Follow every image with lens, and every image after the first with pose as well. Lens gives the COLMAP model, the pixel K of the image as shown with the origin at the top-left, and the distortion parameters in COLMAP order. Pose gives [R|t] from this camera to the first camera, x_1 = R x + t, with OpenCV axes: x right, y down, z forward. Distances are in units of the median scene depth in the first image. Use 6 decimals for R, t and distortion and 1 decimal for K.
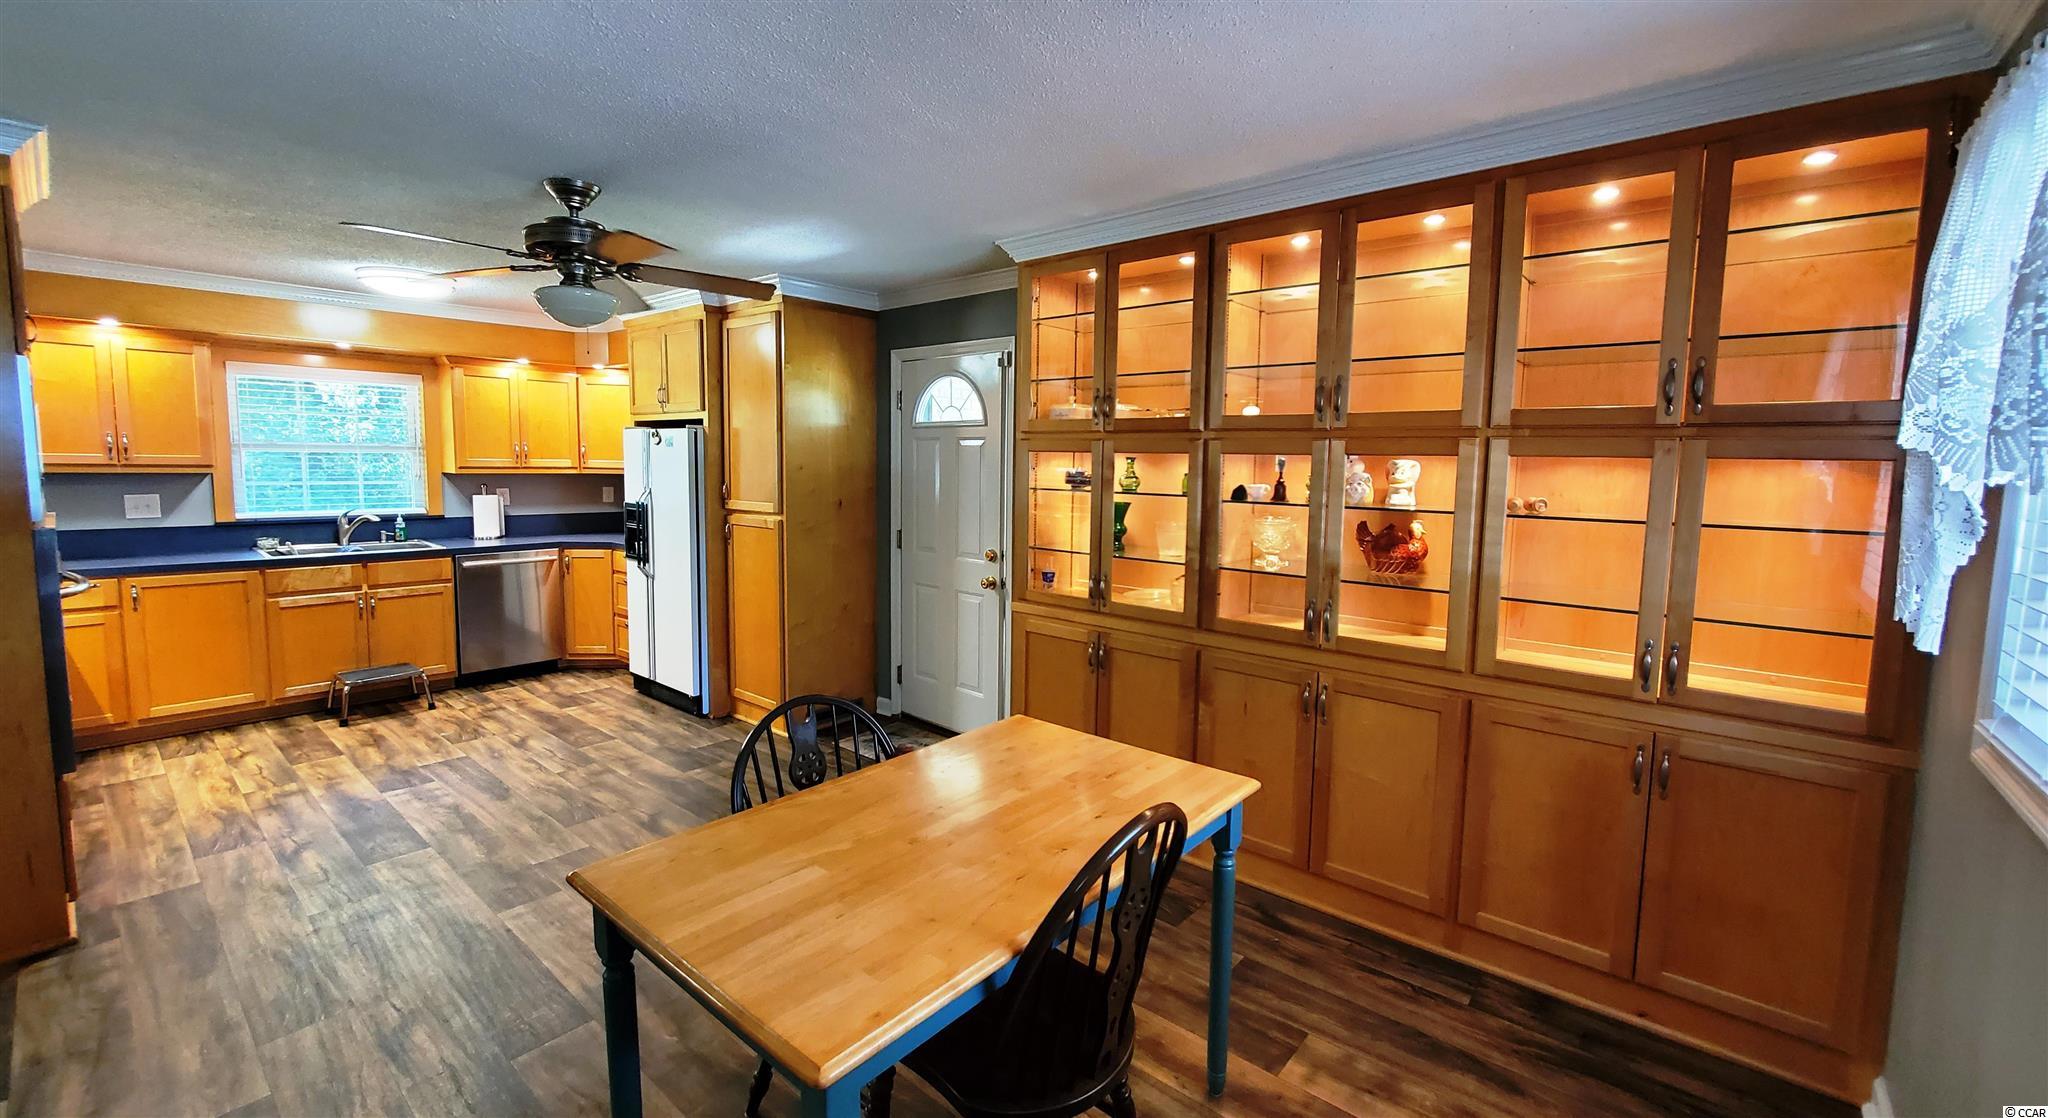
lens RADIAL K [[828.9, 0, 1051.0], [0, 828.9, 529.6], [0, 0, 1]] dist [0.002907, -0.000826]
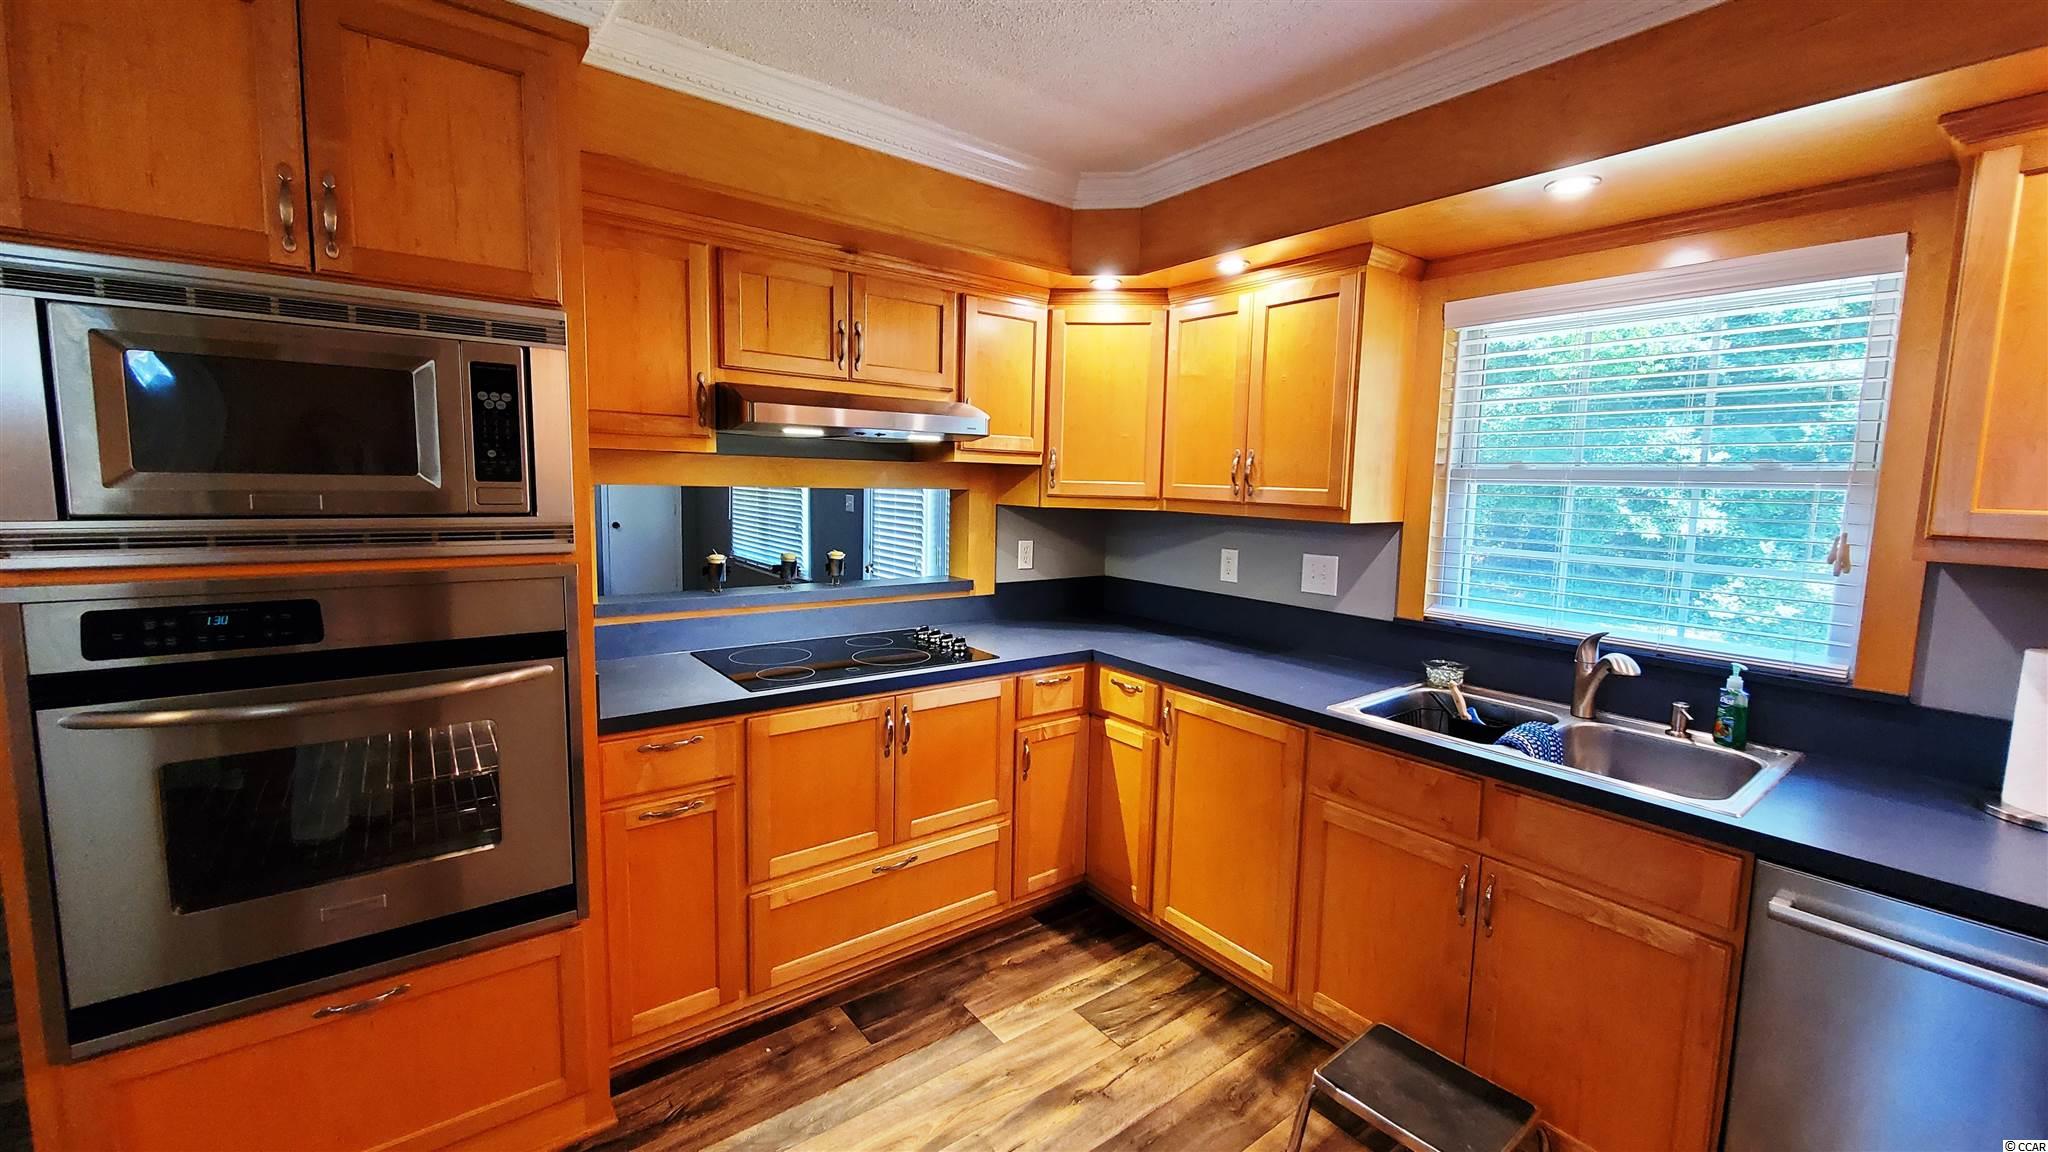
lens RADIAL K [[818.5, 0, 1051.8], [0, 818.5, 562.9], [0, 0, 1]] dist [-0.002576, -0.001122]
pose [[-0.202578, 0.073011, -0.976541, -0.510157], [-0.115554, 0.988468, 0.097873, -0.078172], [0.972425, 0.132670, -0.191805, 1.002242]]
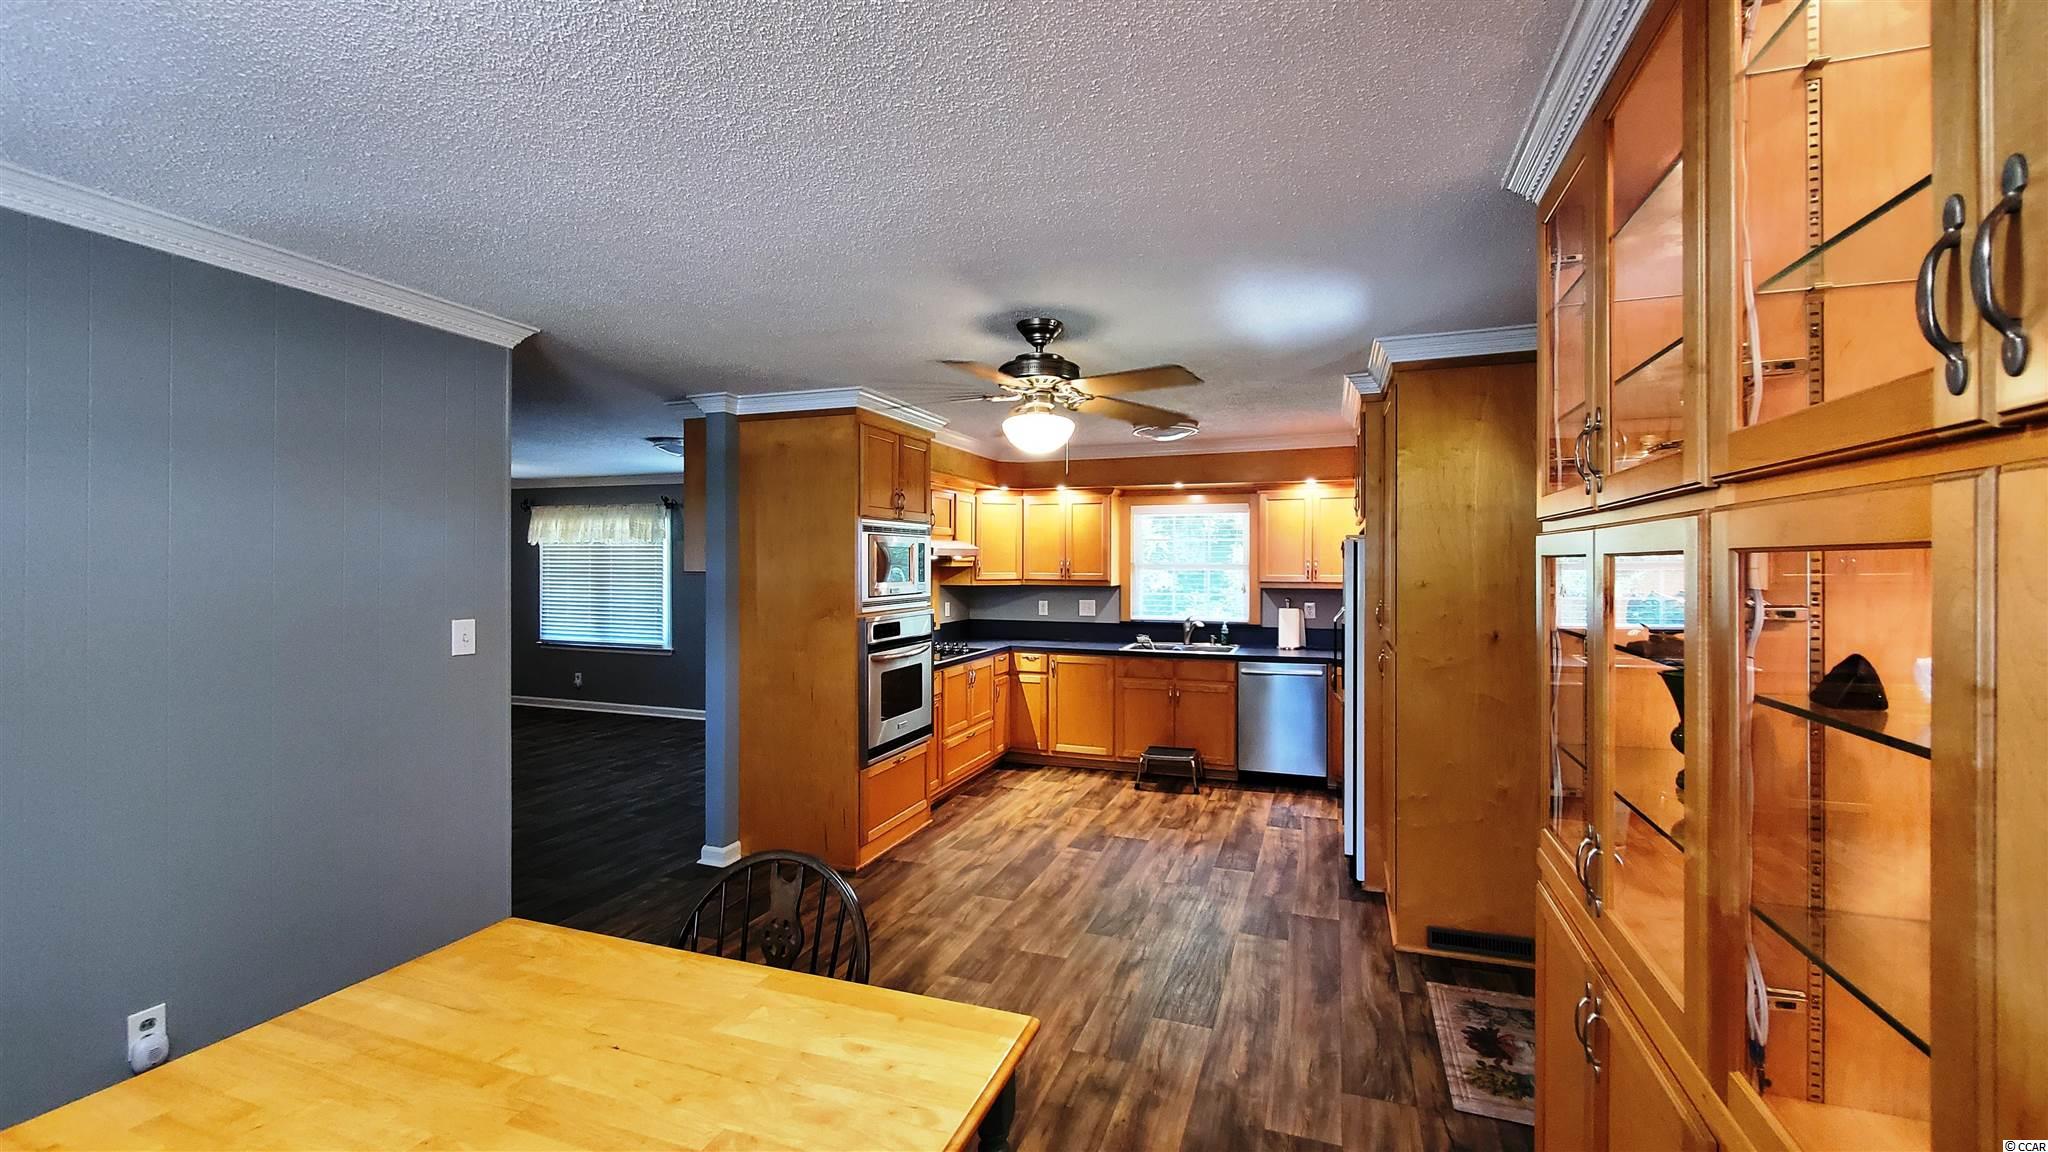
lens RADIAL K [[818.5, 0, 1038.3], [0, 818.5, 548.4], [0, 0, 1]] dist [-0.002576, -0.001122]
pose [[0.342064, -0.037052, -0.938946, 0.285810], [-0.075496, 0.994909, -0.066764, -0.031938], [0.936639, 0.093724, 0.337526, 0.446791]]
